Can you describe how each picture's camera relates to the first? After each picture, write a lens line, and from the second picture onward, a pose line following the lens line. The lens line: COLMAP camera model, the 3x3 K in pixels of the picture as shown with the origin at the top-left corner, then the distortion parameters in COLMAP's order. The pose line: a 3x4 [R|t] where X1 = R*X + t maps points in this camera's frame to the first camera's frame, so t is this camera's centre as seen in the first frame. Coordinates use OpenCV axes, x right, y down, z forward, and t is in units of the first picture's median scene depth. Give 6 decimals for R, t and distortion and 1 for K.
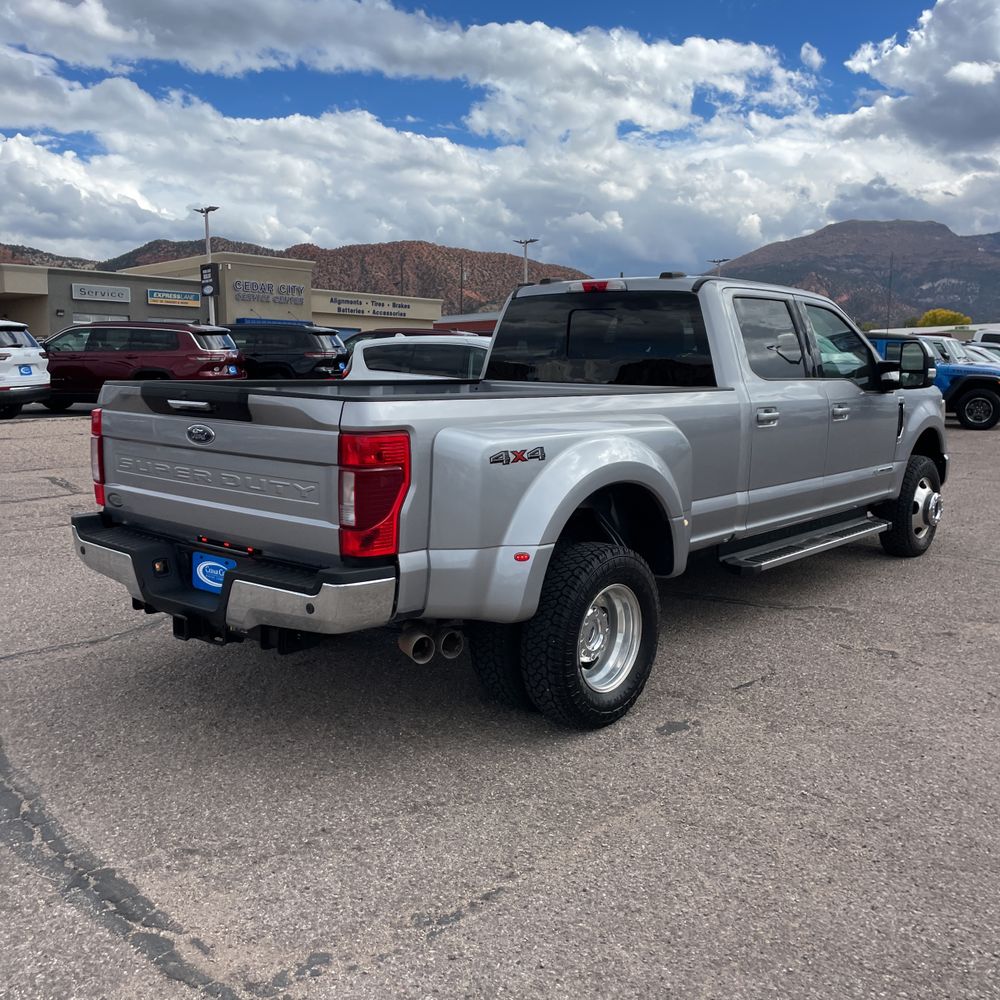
lens RADIAL K [[997.6, 0, 507.5], [0, 997.6, 511.4], [0, 0, 1]] dist [0.066678, -0.101627]
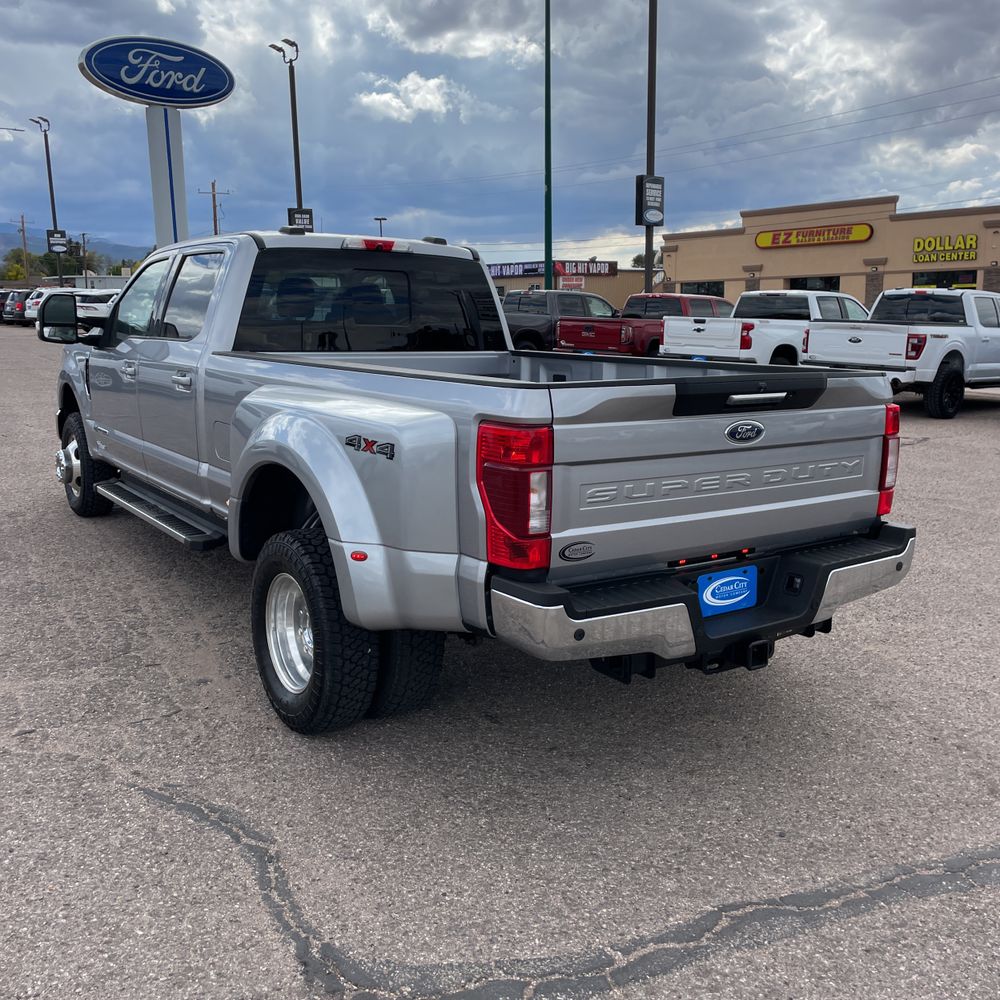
lens RADIAL K [[997.6, 0, 507.5], [0, 997.6, 511.4], [0, 0, 1]] dist [0.066678, -0.101627]
pose [[0.250148, -0.190265, 0.949329, -1.138744], [0.130981, 0.978138, 0.161525, -0.168465], [-0.959307, 0.083939, 0.269600, 0.932787]]
